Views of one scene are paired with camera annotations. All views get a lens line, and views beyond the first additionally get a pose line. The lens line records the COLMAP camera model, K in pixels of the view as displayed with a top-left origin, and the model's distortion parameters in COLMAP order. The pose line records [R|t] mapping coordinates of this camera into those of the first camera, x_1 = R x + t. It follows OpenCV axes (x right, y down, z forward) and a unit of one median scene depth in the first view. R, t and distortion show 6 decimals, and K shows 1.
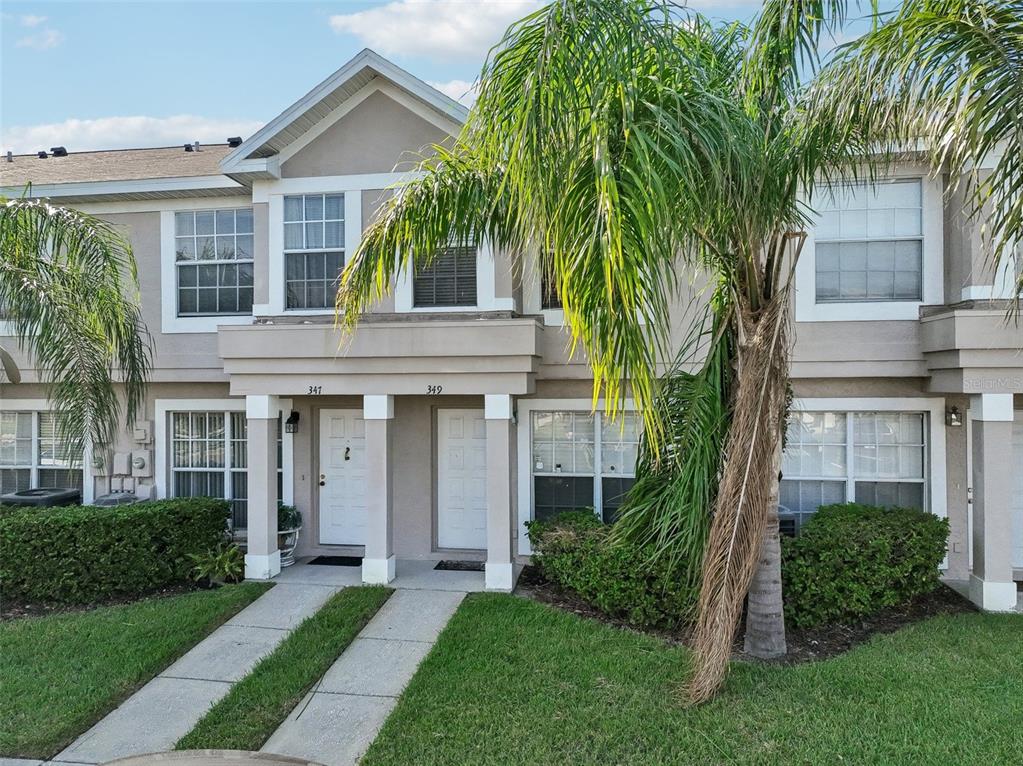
lens RADIAL K [[727.3, 0, 512.7], [0, 727.3, 383.0], [0, 0, 1]] dist [0.001077, 0.010744]
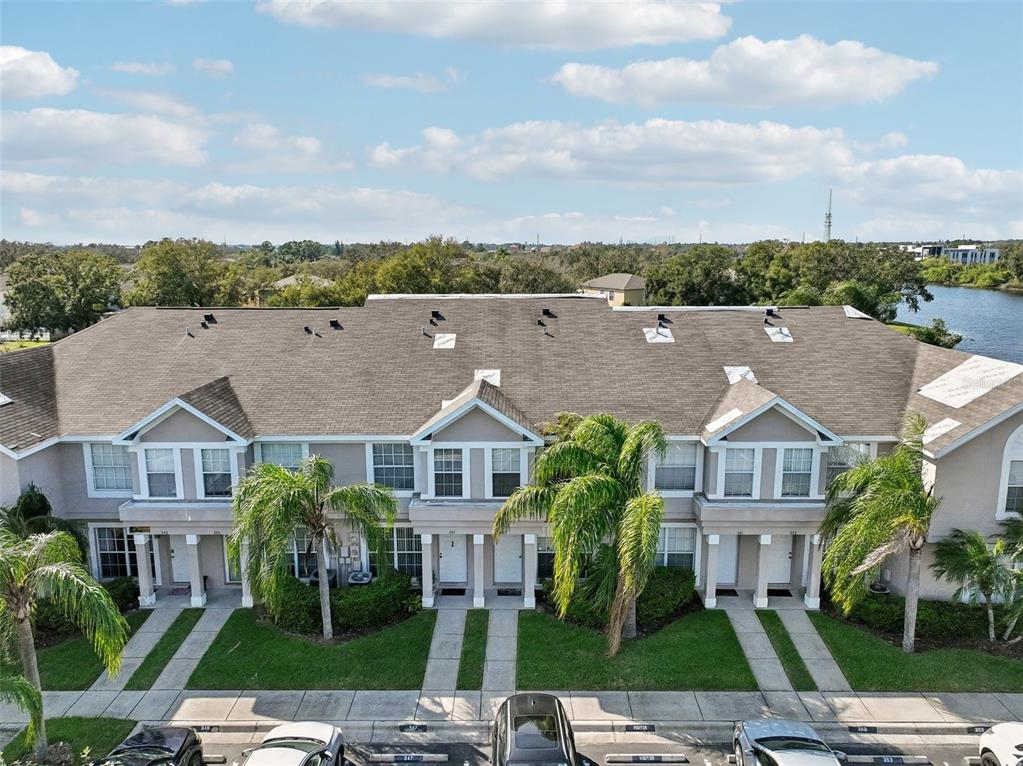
lens RADIAL K [[734.1, 0, 511.5], [0, 734.1, 379.9], [0, 0, 1]] dist [0.005481, 0.001571]
pose [[0.988282, -0.023966, 0.150747, -0.438520], [-0.003372, 0.983927, 0.178537, -0.929897], [-0.152603, -0.176953, 0.972317, -1.305379]]
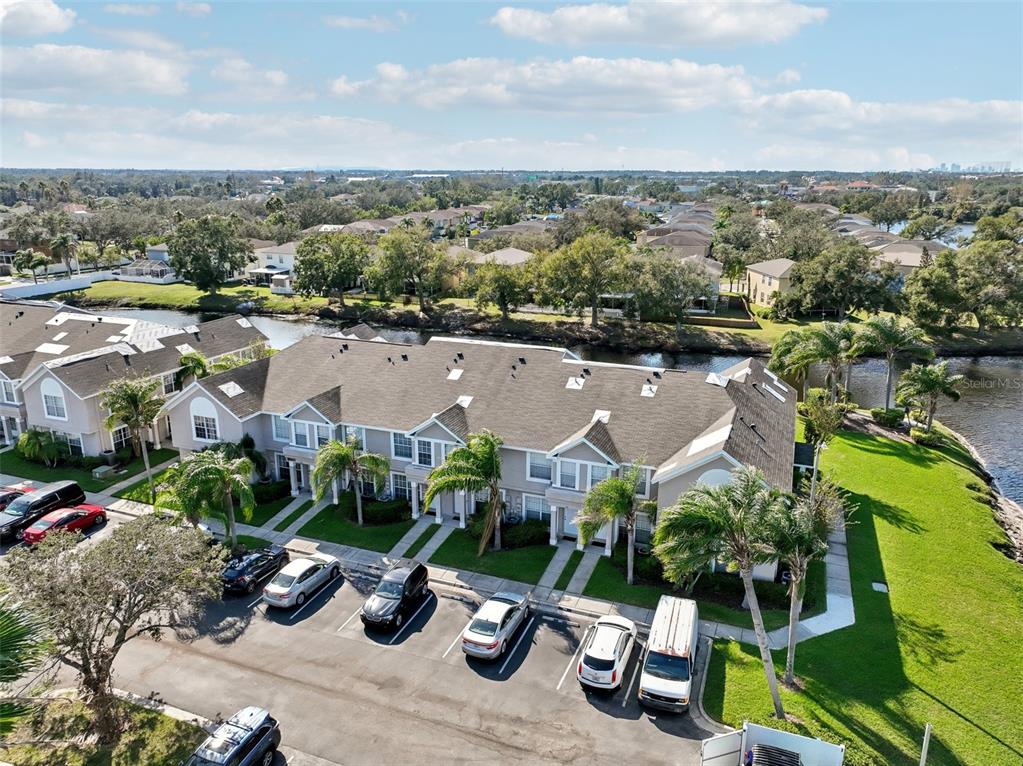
lens RADIAL K [[733.5, 0, 511.2], [0, 733.5, 383.9], [0, 0, 1]] dist [0.005411, 0.002855]
pose [[0.978147, 0.066008, -0.197161, 1.162869], [-0.008743, 0.960487, 0.278187, -1.936830], [0.207733, -0.270384, 0.940074, -3.161772]]
